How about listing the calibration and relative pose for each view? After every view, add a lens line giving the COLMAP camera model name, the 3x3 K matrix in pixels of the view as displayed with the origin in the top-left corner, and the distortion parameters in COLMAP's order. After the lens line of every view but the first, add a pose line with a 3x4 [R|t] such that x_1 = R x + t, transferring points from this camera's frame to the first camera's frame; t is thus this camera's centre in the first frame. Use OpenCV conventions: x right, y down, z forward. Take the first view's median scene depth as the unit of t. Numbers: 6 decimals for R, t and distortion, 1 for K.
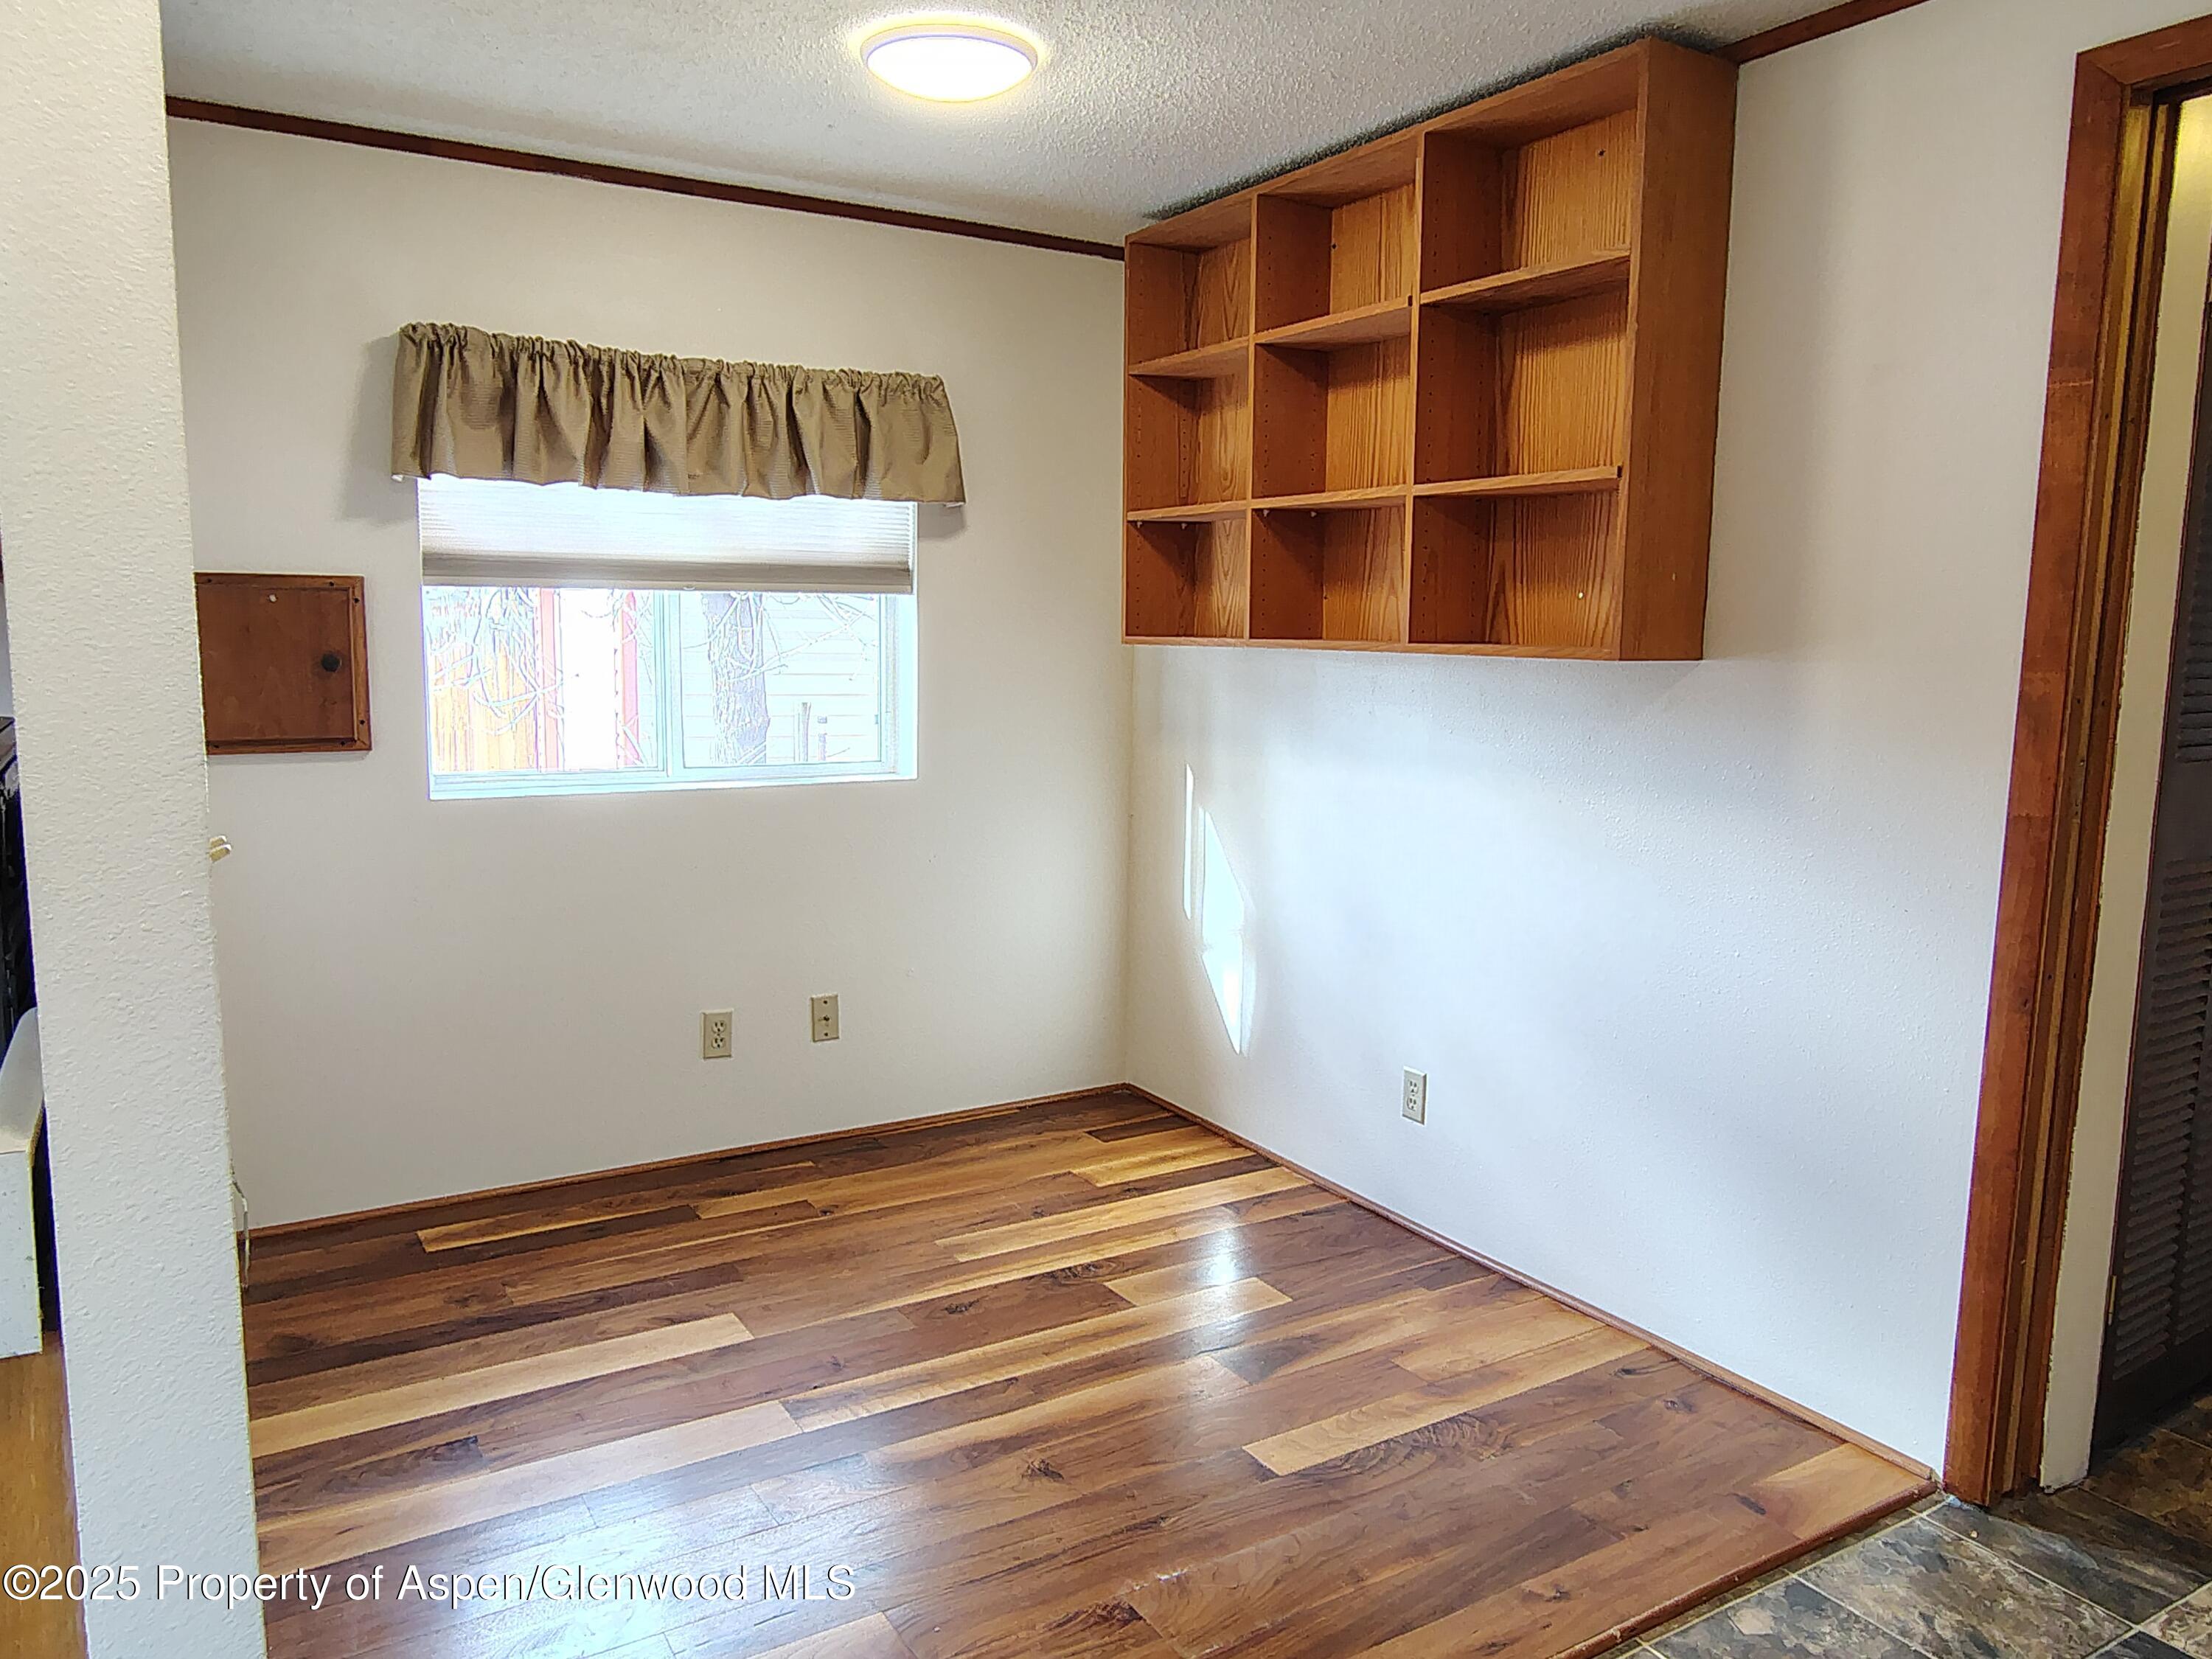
lens RADIAL K [[1565.6, 0, 1101.5], [0, 1565.6, 831.2], [0, 0, 1]] dist [-0.006229, 0.001433]
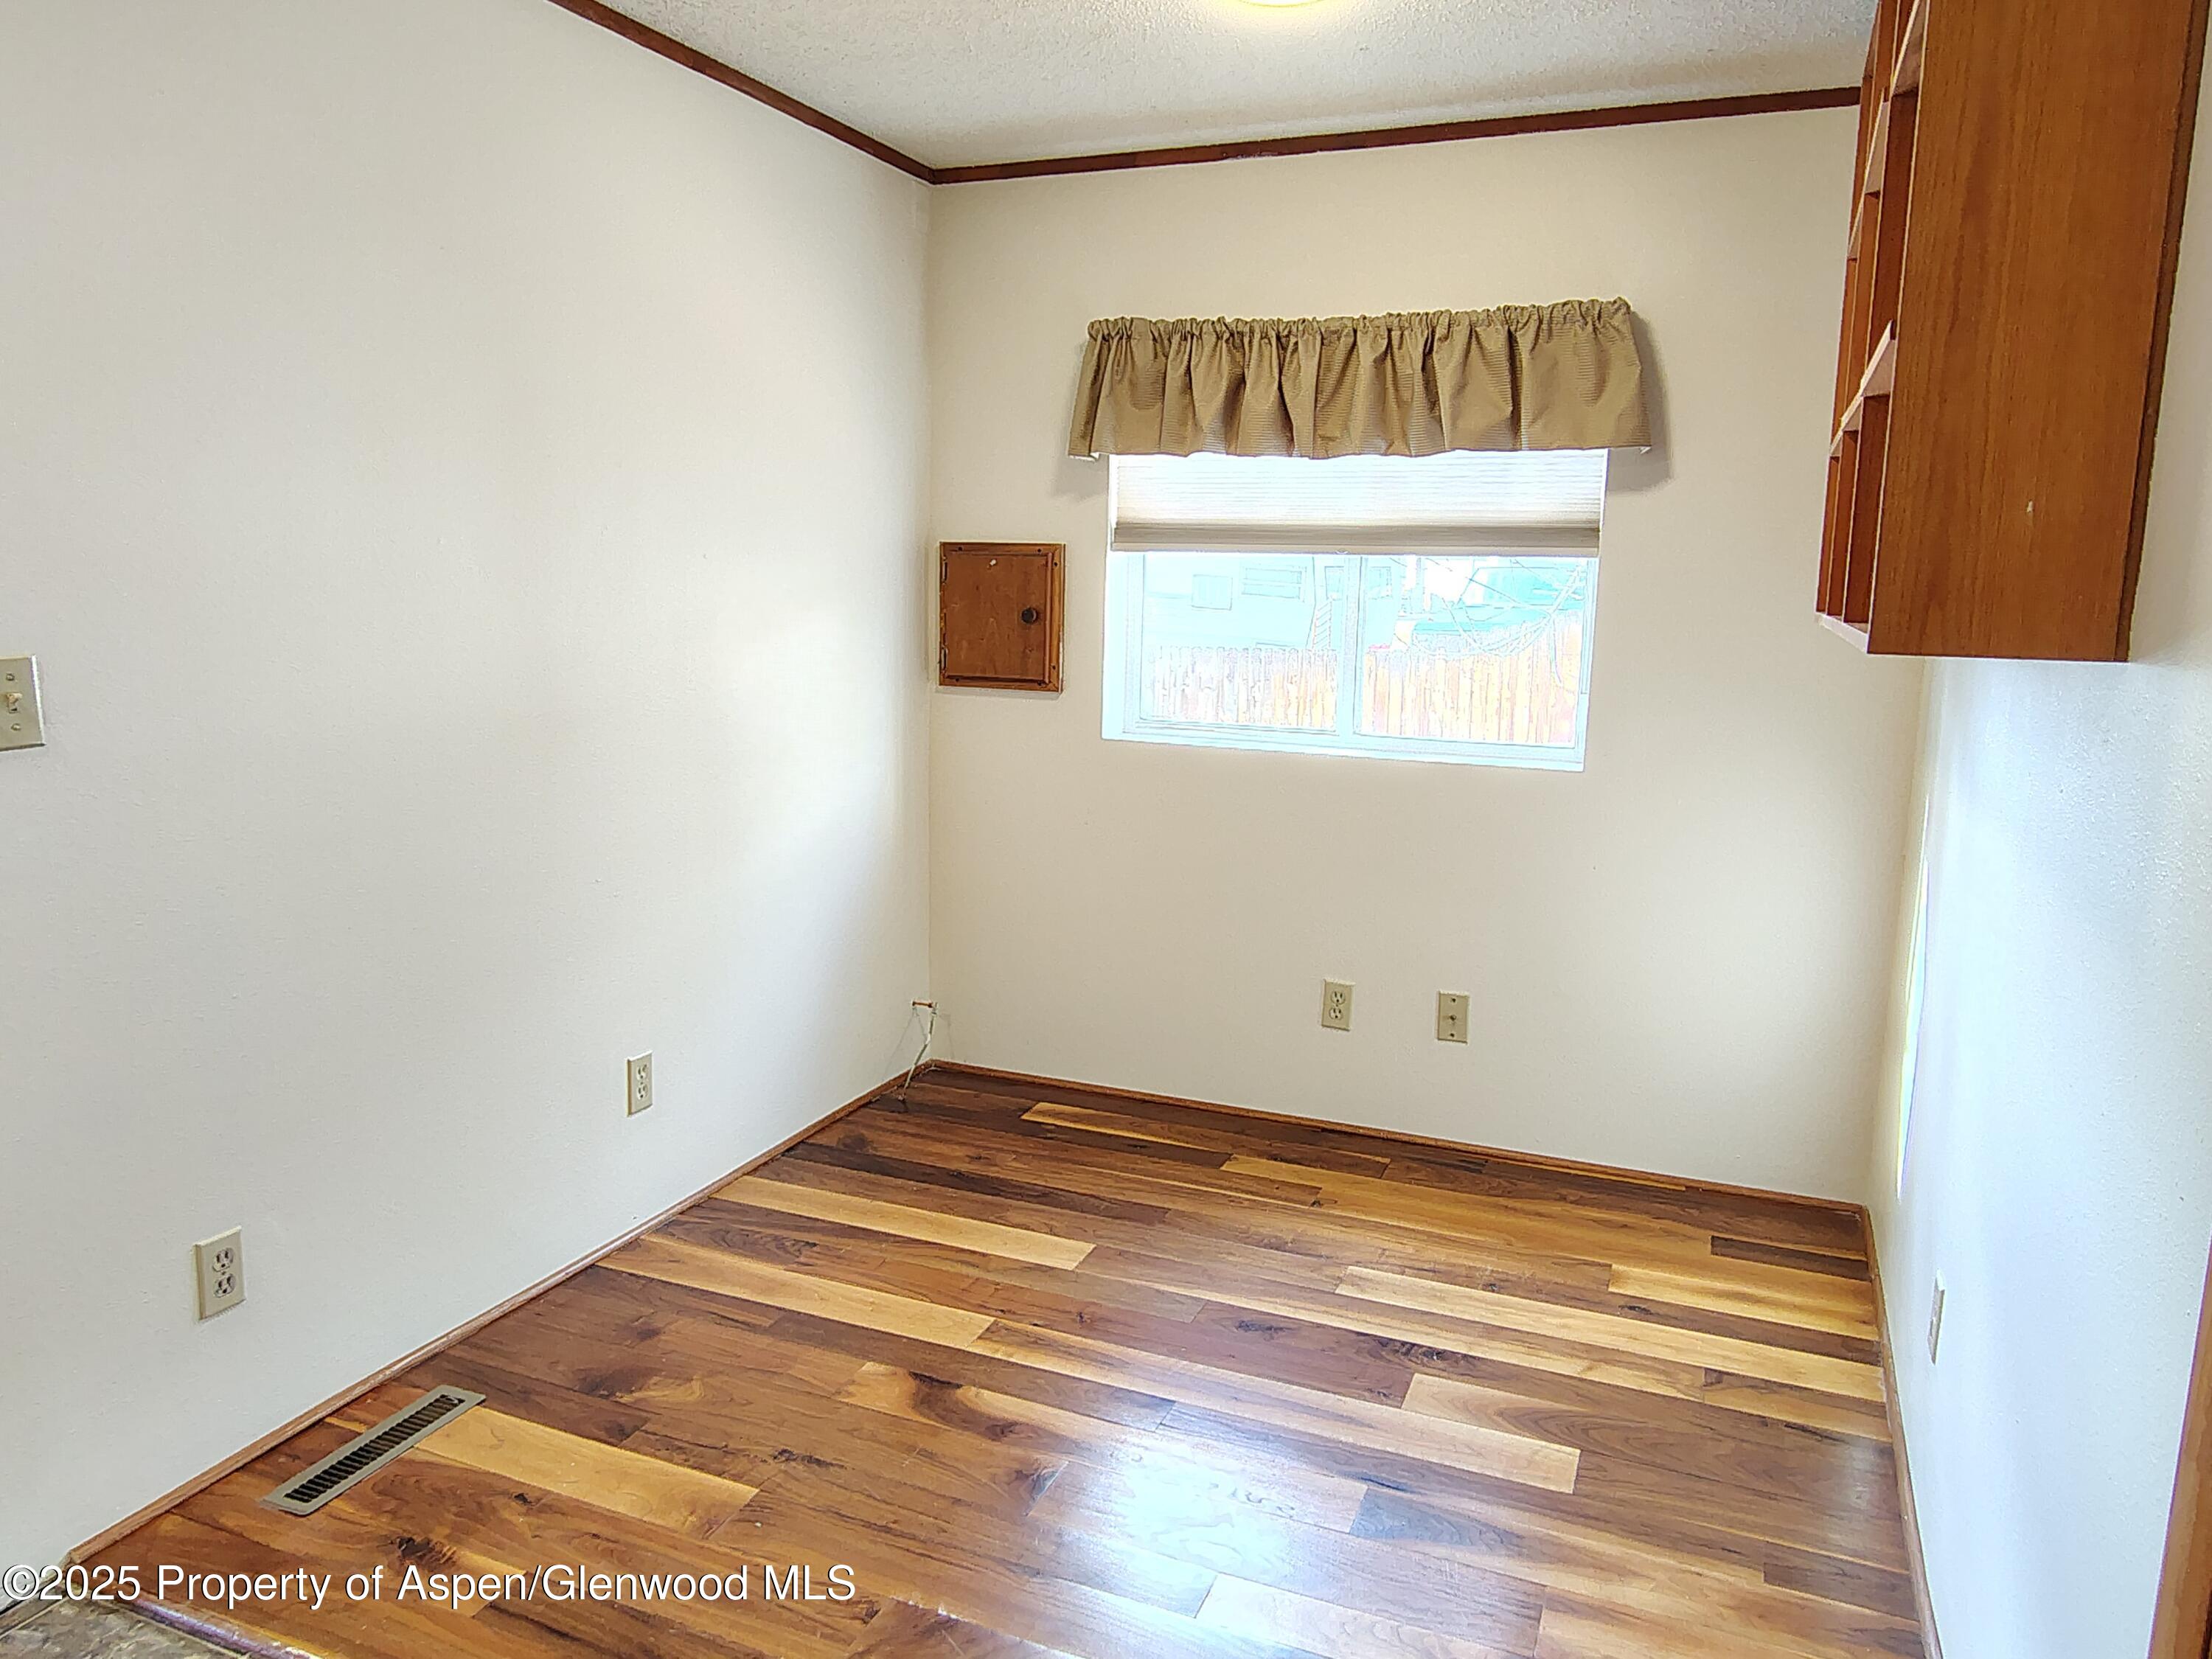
lens RADIAL K [[1565.6, 0, 1101.5], [0, 1565.6, 831.2], [0, 0, 1]] dist [-0.006229, 0.001433]
pose [[0.582560, 0.132790, -0.801867, 0.500119], [-0.121447, 0.989710, 0.075665, -0.039929], [0.803663, 0.053305, 0.592692, 0.323888]]
